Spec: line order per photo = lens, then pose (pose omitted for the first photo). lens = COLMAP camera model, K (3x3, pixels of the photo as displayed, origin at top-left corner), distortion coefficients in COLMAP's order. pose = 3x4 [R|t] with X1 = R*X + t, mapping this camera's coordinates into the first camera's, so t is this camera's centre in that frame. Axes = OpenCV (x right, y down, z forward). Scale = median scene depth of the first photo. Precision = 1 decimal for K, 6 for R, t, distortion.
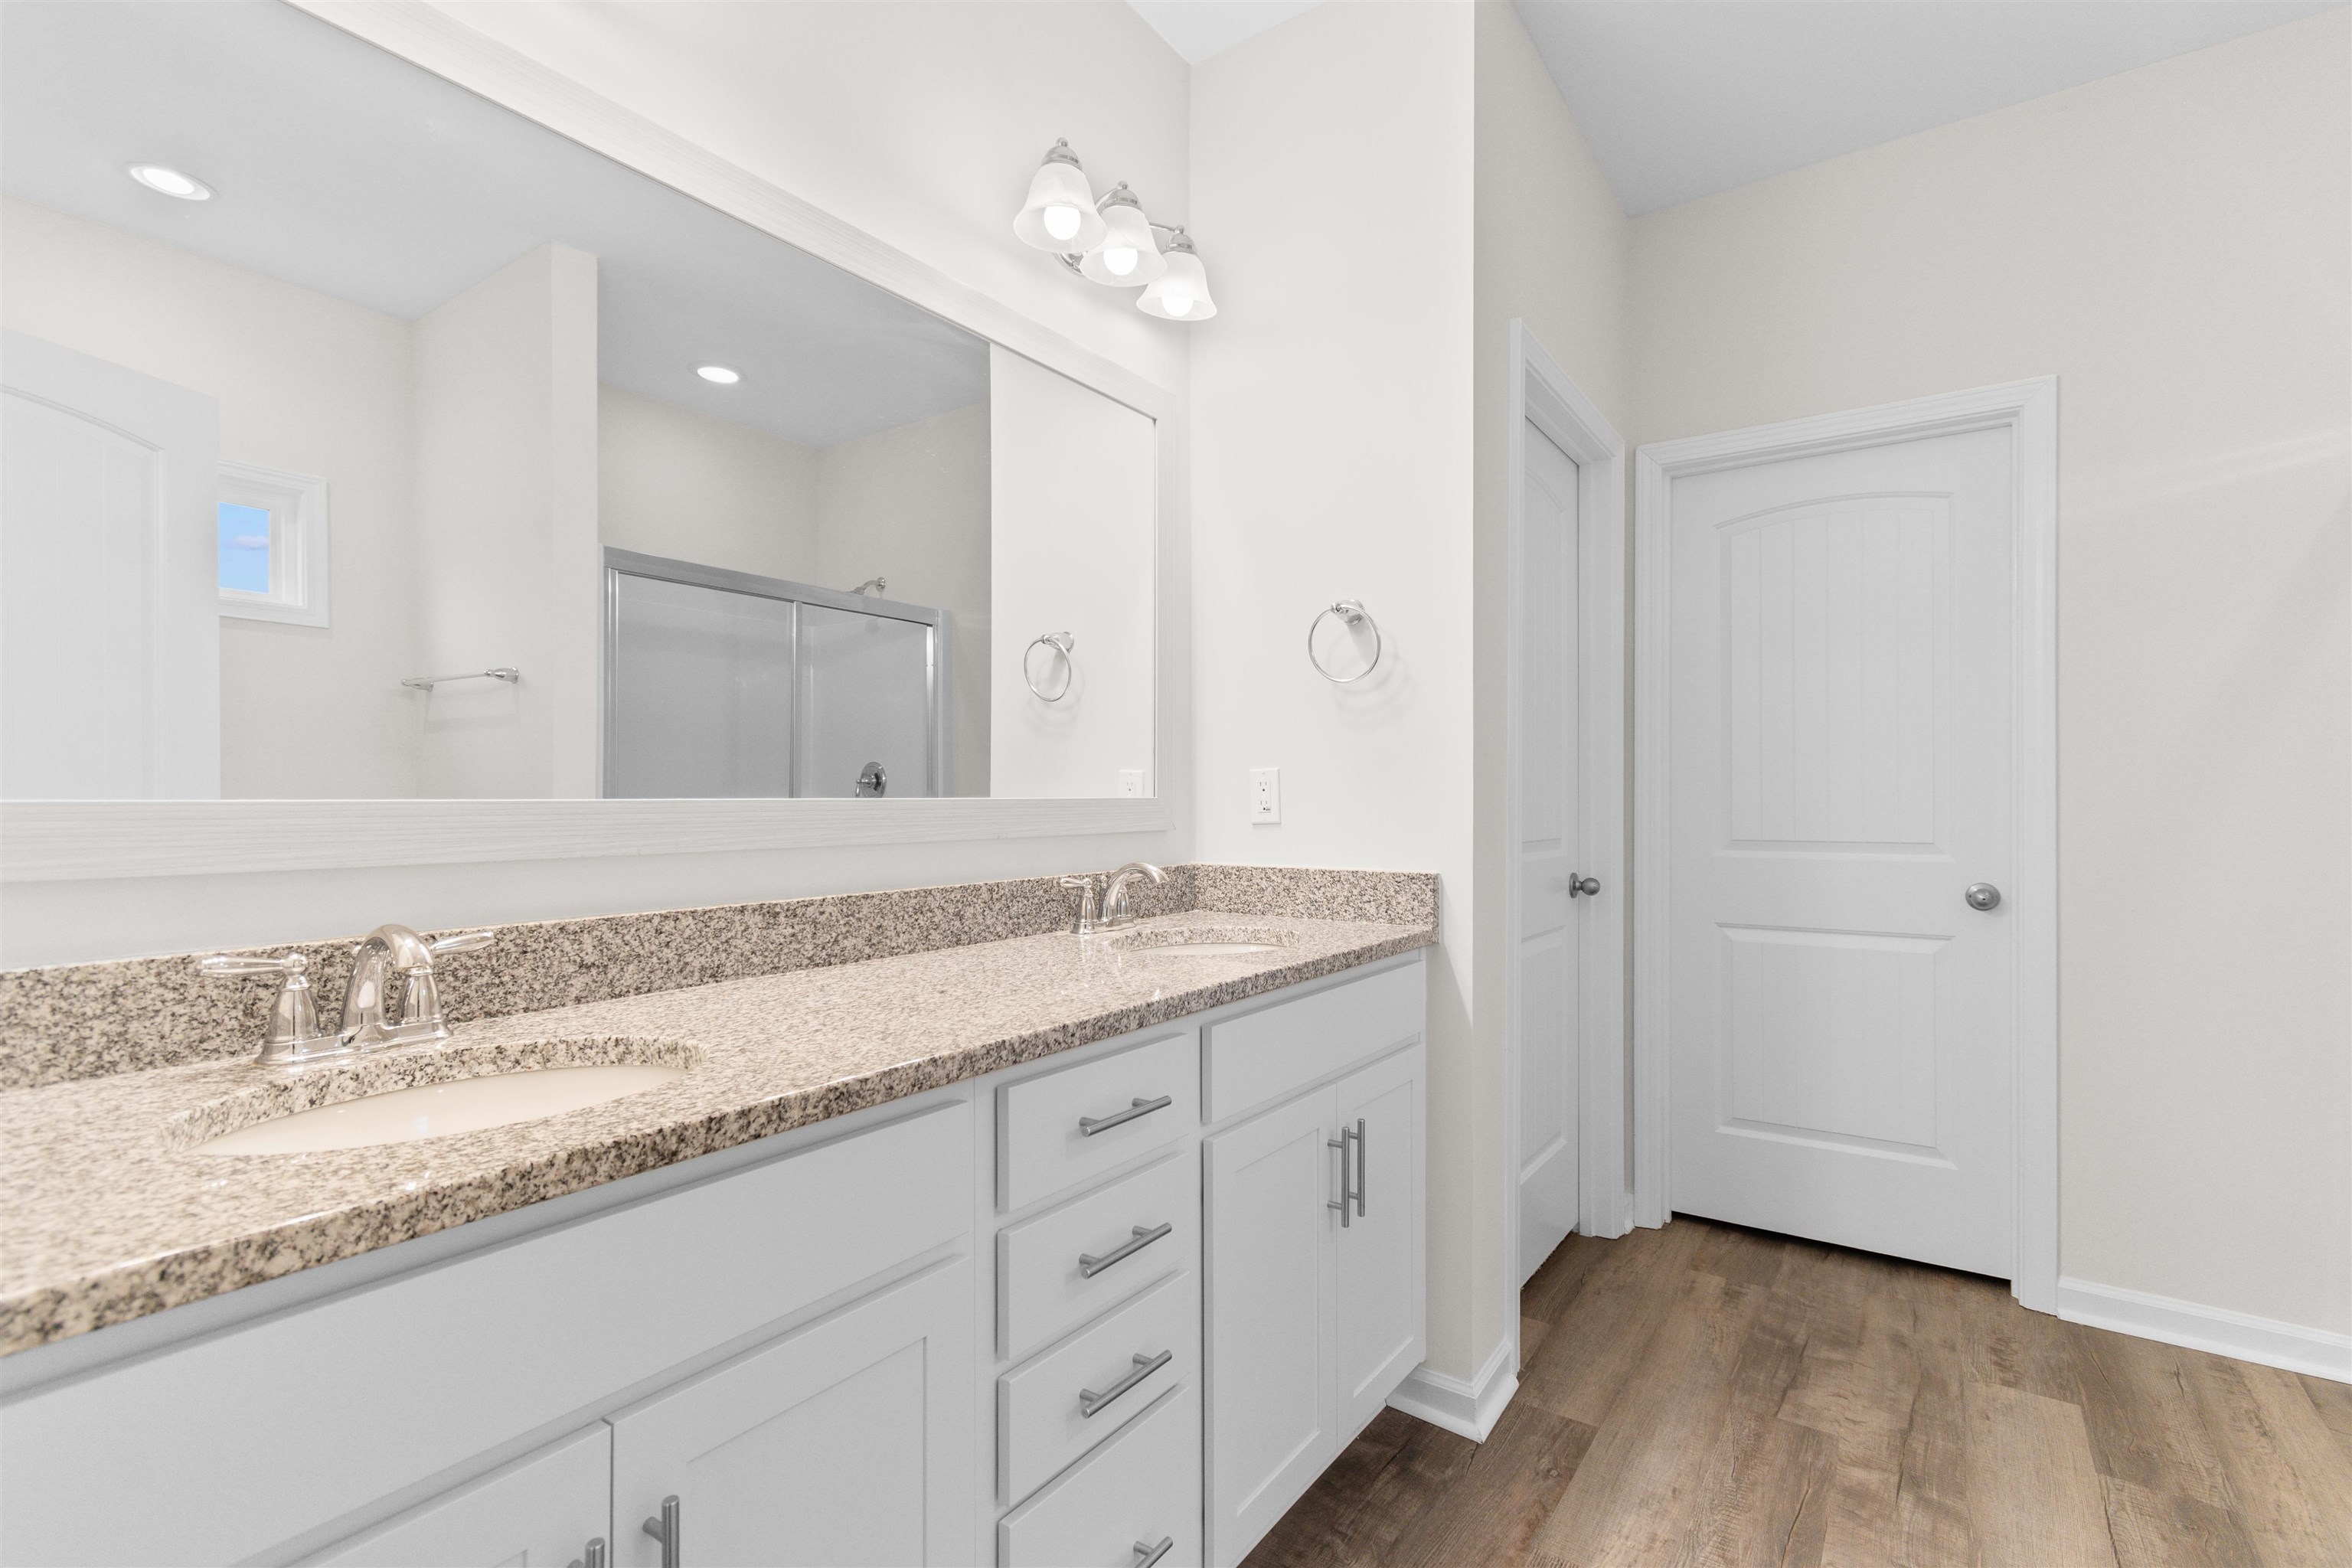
lens RADIAL K [[1077.5, 0, 1186.9], [0, 1077.5, 796.1], [0, 0, 1]] dist [0.008233, 0.000837]
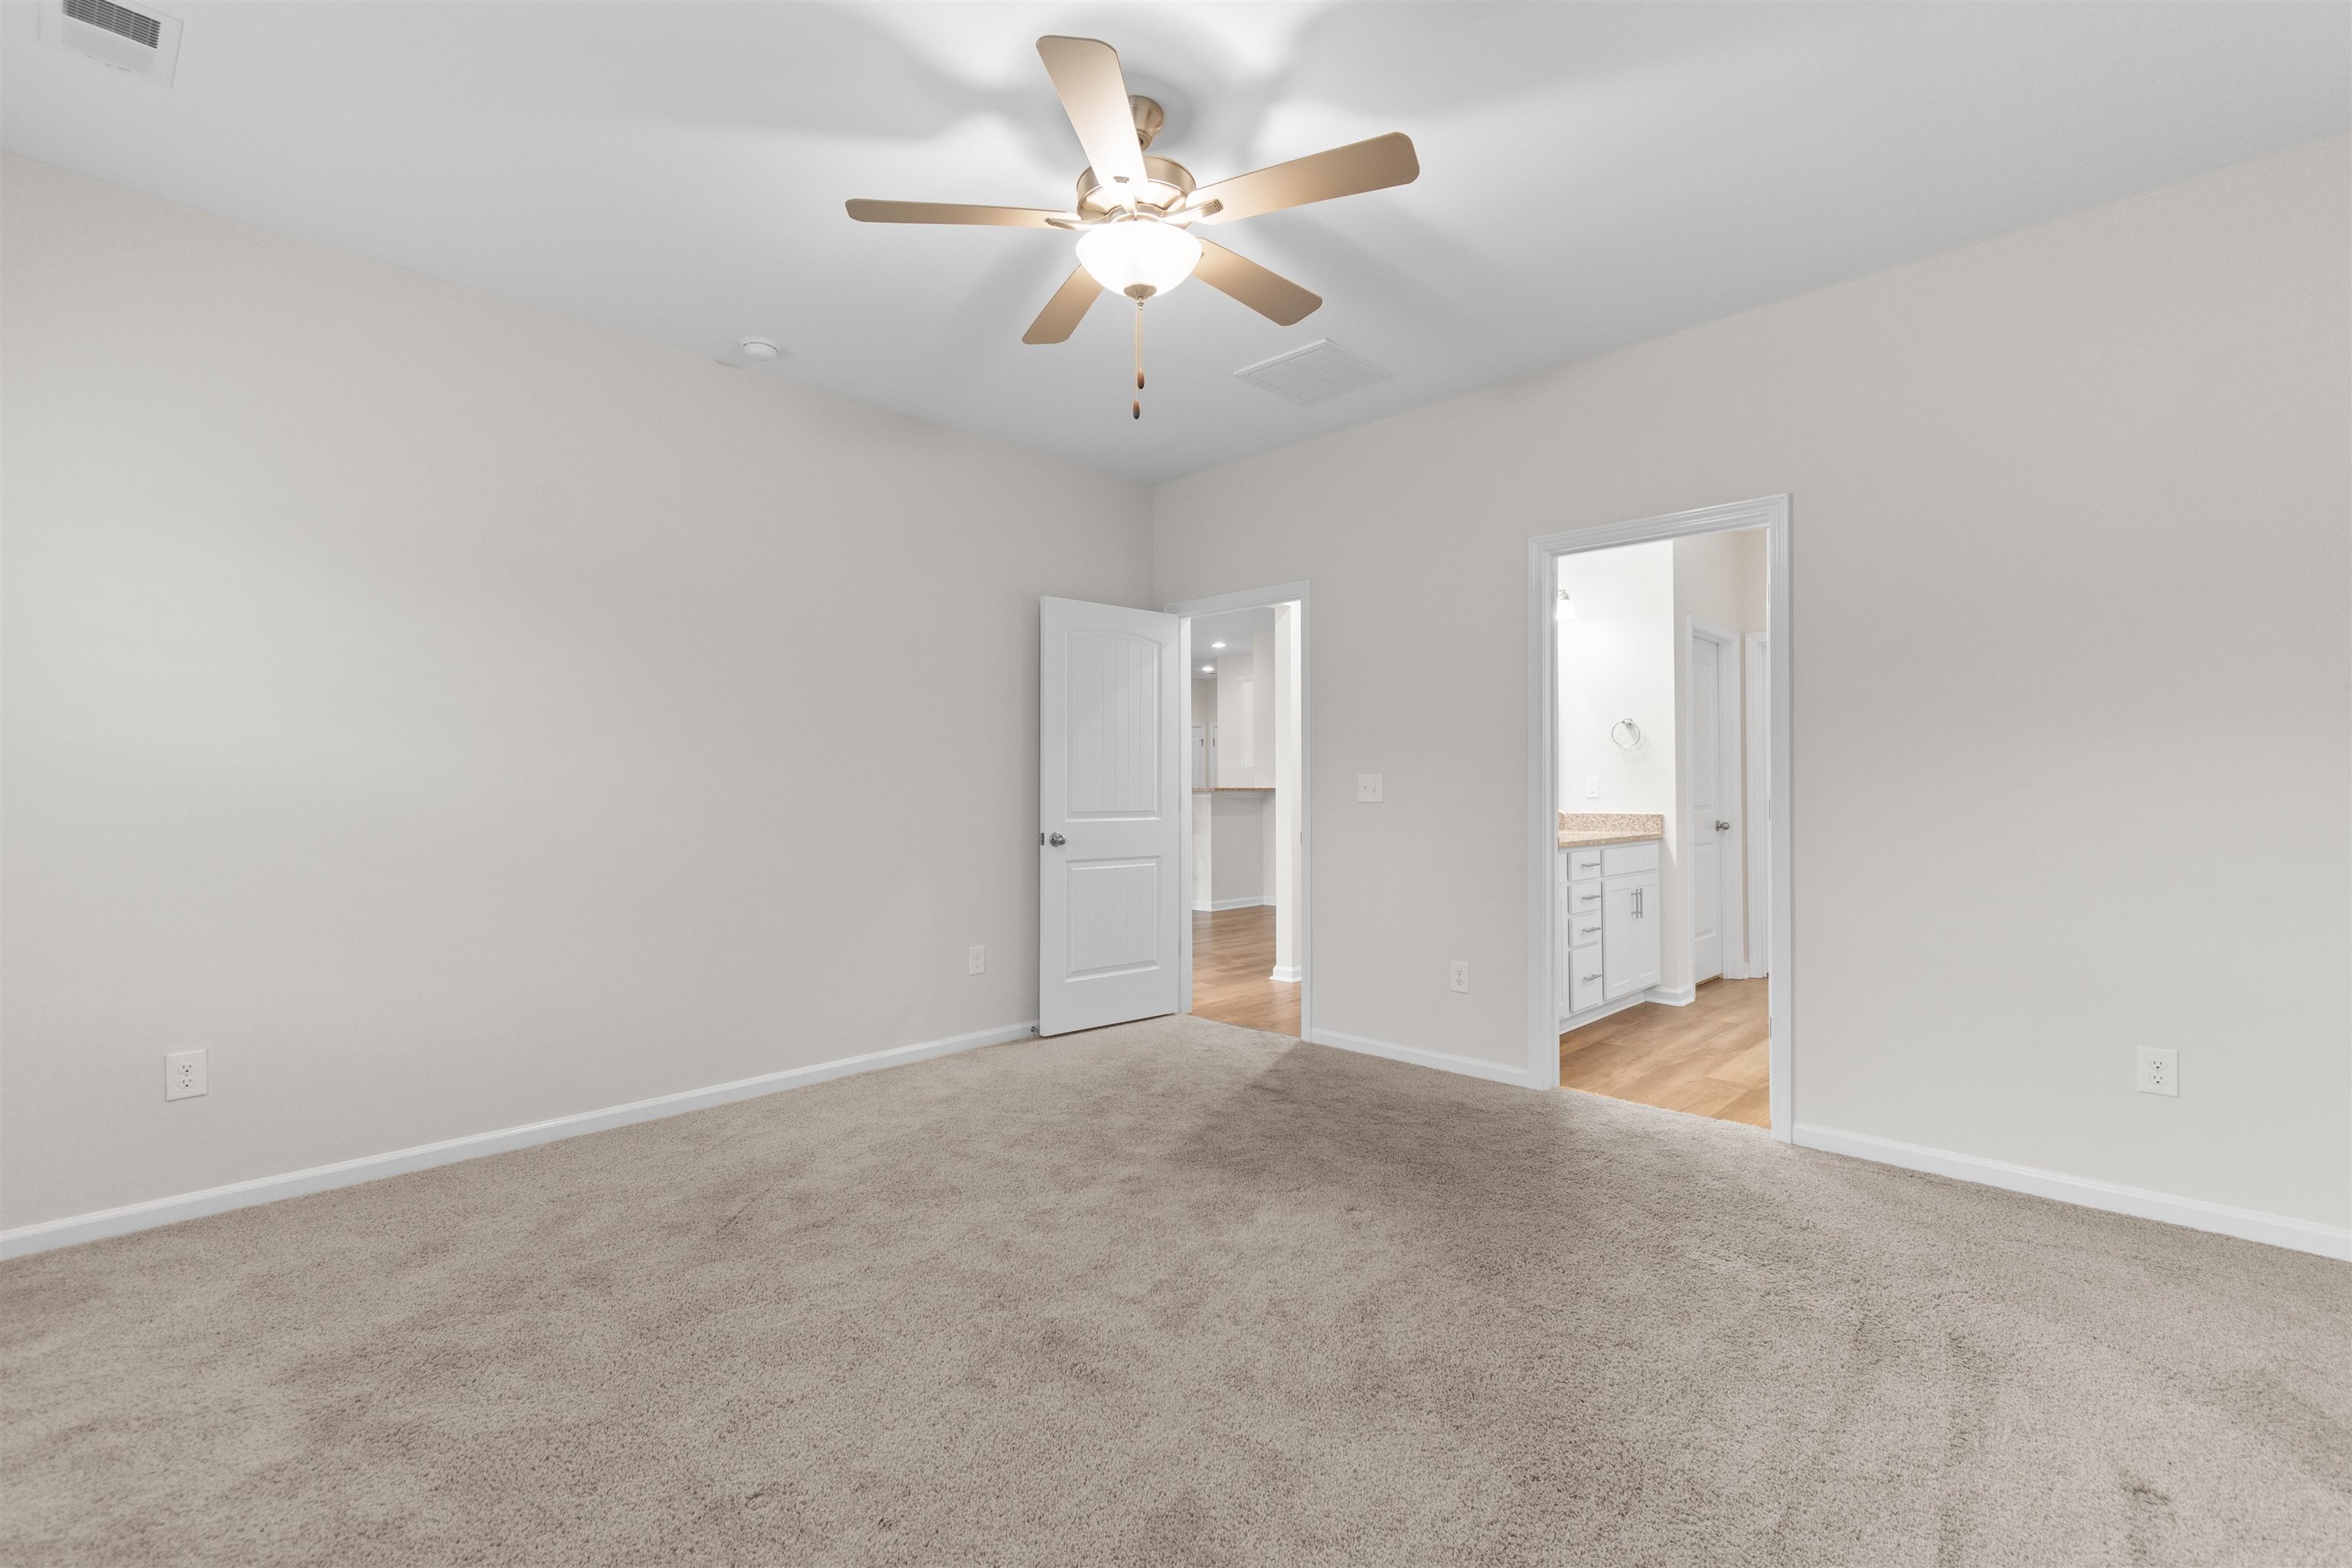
lens RADIAL K [[1077.5, 0, 1164.0], [0, 1077.5, 766.3], [0, 0, 1]] dist [0.008233, 0.000837]
pose [[0.987680, -0.005799, -0.156379, -0.613318], [0.003113, 0.999844, -0.017415, -0.010729], [0.156456, 0.016714, 0.987544, -2.002194]]
